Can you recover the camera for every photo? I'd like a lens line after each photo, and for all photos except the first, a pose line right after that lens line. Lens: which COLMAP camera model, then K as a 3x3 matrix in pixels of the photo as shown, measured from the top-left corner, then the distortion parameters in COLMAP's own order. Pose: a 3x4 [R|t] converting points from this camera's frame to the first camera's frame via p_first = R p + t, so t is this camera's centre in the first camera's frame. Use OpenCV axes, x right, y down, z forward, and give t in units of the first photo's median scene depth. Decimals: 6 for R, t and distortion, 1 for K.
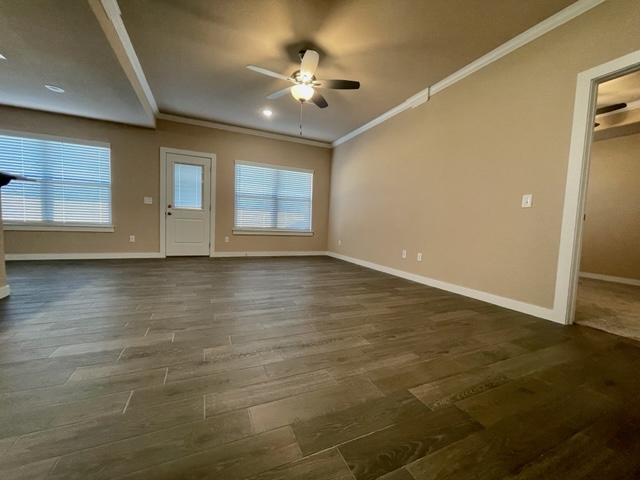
lens RADIAL K [[258.1, 0, 318.0], [0, 258.1, 242.0], [0, 0, 1]] dist [-0.002508, -0.001115]
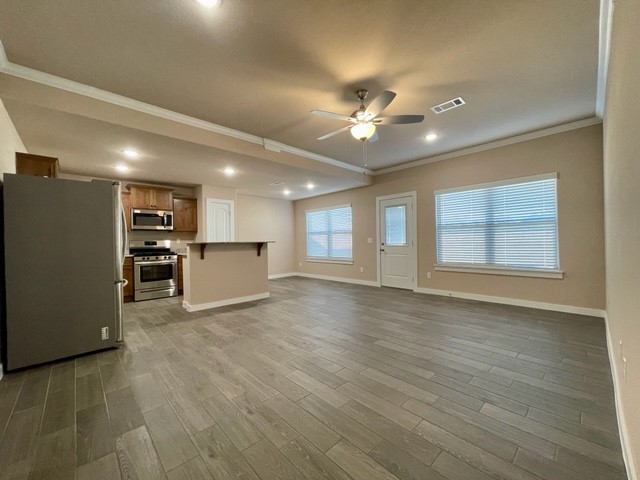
lens RADIAL K [[258.1, 0, 318.6], [0, 258.1, 241.6], [0, 0, 1]] dist [-0.002508, -0.001115]
pose [[0.328662, -0.046056, -0.943324, 0.459791], [-0.039505, 0.997266, -0.062453, -0.064126], [0.943621, 0.057793, 0.325944, 0.336493]]
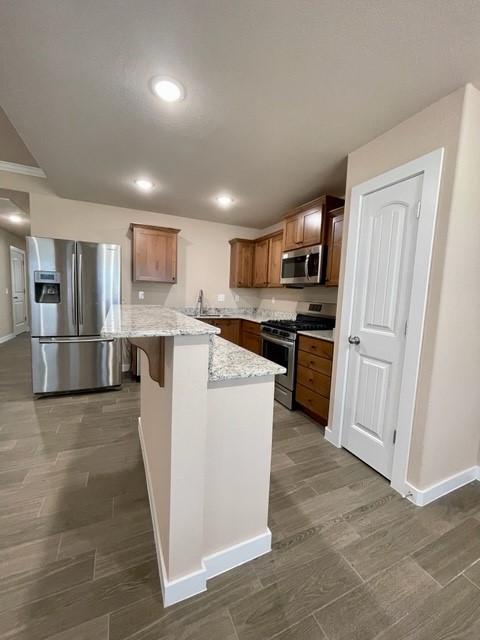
lens RADIAL K [[258.1, 0, 238.8], [0, 258.1, 318.5], [0, 0, 1]] dist [-0.002508, -0.001115]
pose [[-0.996923, -0.076879, -0.015312, -0.635039], [-0.078360, 0.982720, 0.167693, -0.165147], [0.002155, 0.168377, -0.985720, 0.665389]]
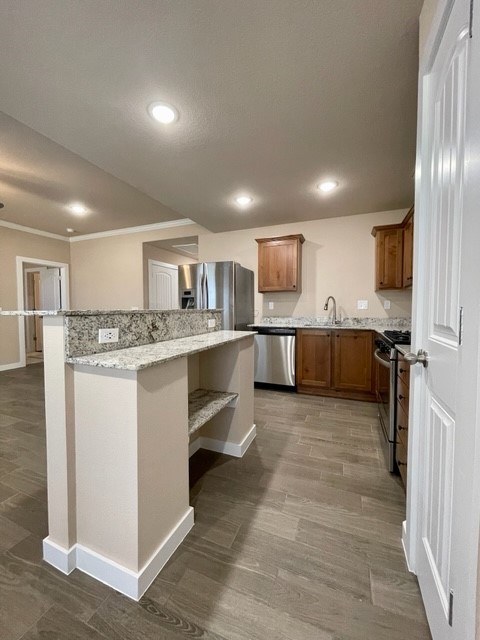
lens RADIAL K [[258.1, 0, 239.0], [0, 258.1, 317.9], [0, 0, 1]] dist [-0.002508, -0.001115]
pose [[-0.684182, -0.063048, 0.726581, -0.874640], [0.029640, 0.993029, 0.114079, -0.136962], [-0.728708, 0.099587, -0.677544, 0.507266]]
